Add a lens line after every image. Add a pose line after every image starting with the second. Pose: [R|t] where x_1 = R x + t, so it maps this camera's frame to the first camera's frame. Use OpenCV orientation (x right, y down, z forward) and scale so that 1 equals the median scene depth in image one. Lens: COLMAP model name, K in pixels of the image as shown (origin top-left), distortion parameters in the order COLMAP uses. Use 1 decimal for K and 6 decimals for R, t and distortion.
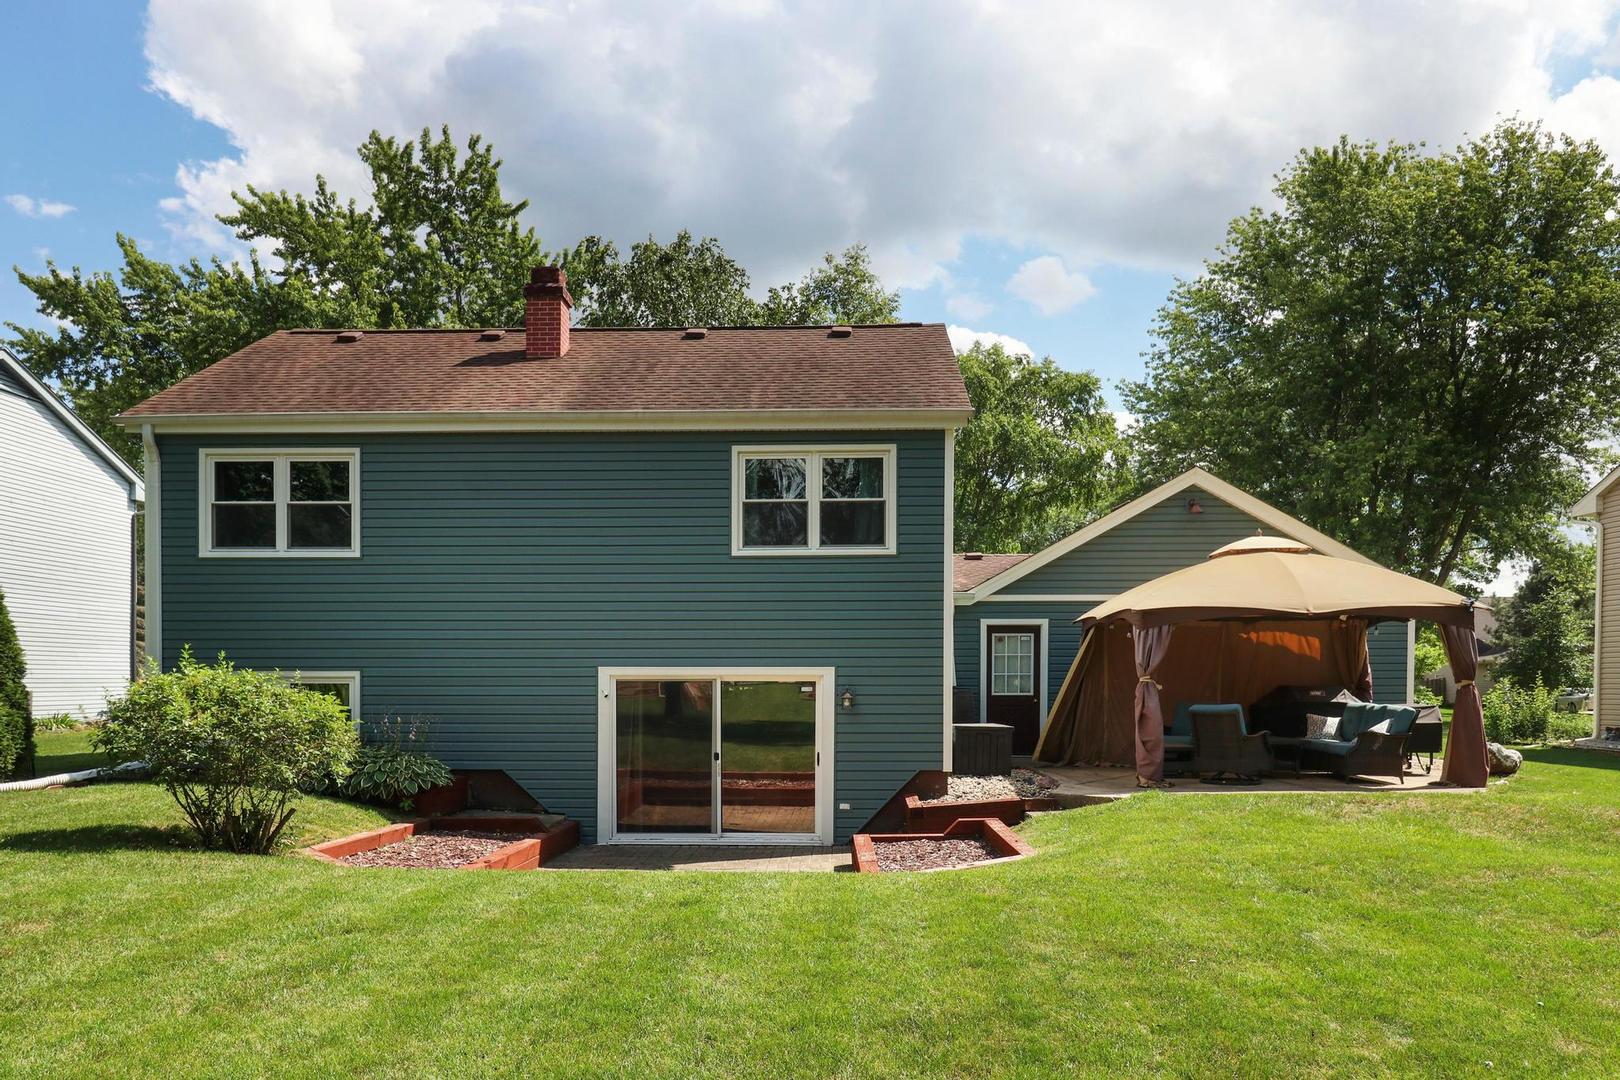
lens RADIAL K [[1560.9, 0, 810.0], [0, 1560.9, 540.0], [0, 0, 1]] dist [0.135017, 0.000977]
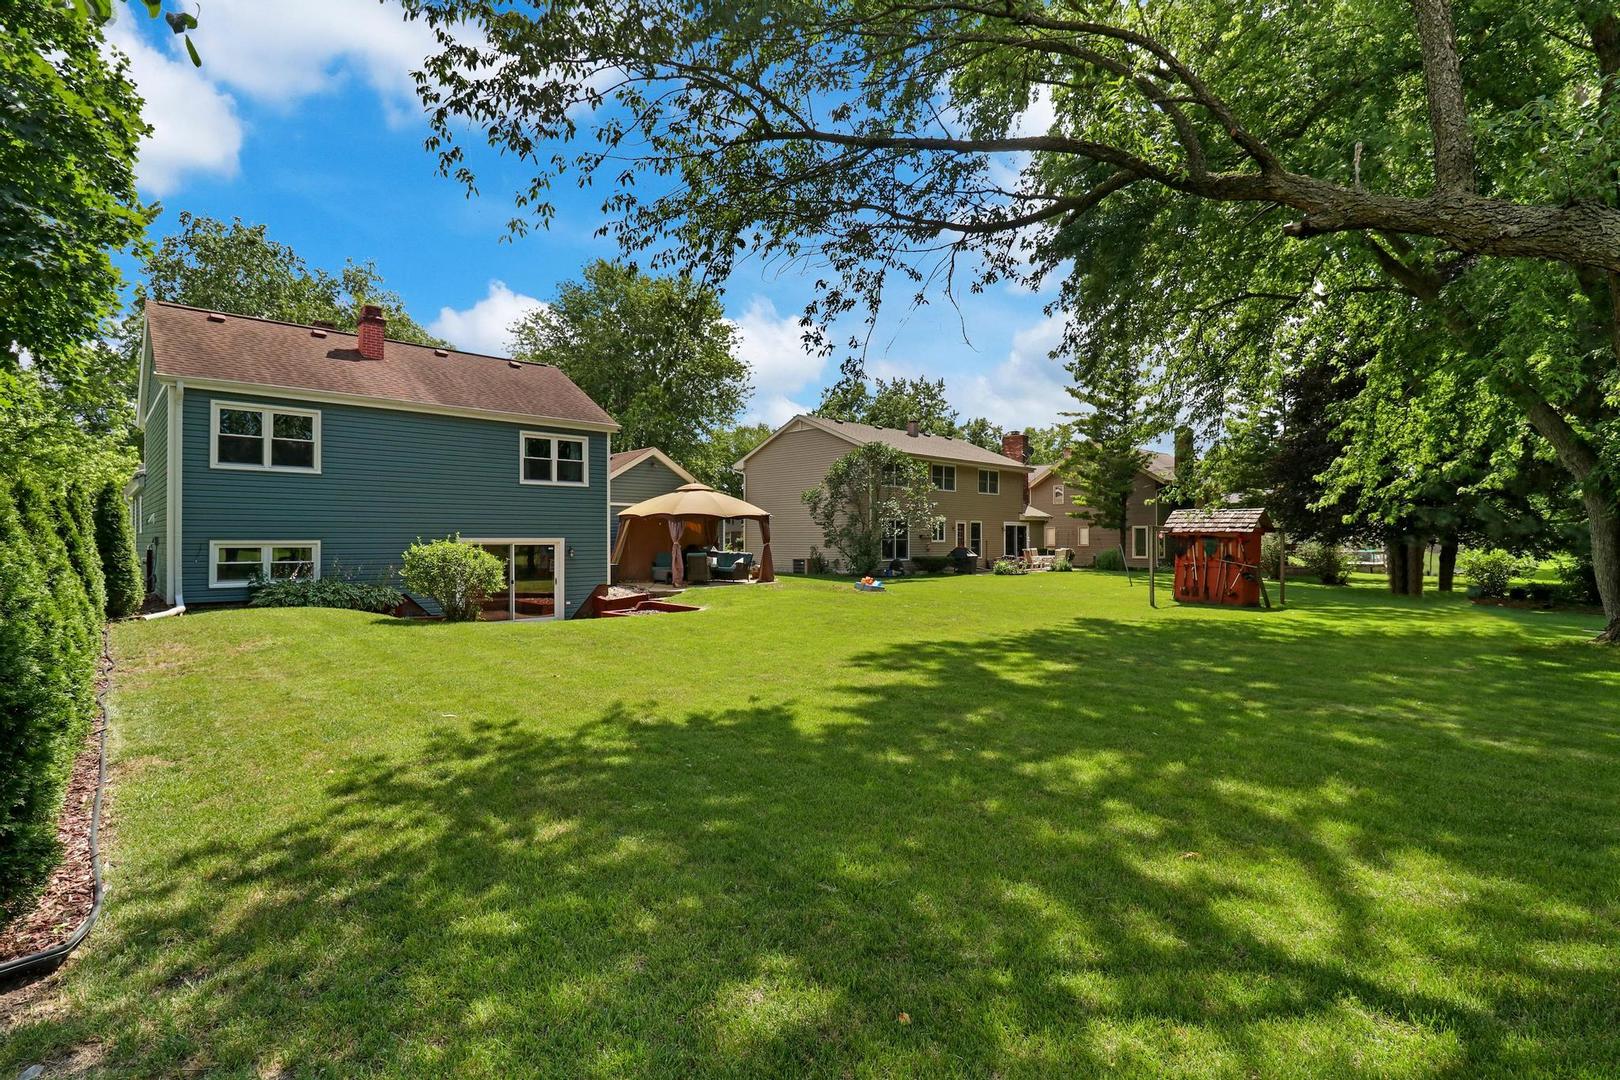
lens RADIAL K [[780.1, 0, 803.3], [0, 780.1, 519.1], [0, 0, 1]] dist [-0.004700, -0.000479]
pose [[0.698626, 0.019959, 0.715209, -0.519385], [-0.060250, 0.997702, 0.031010, 0.002117], [-0.712946, -0.064756, 0.698222, 0.021656]]
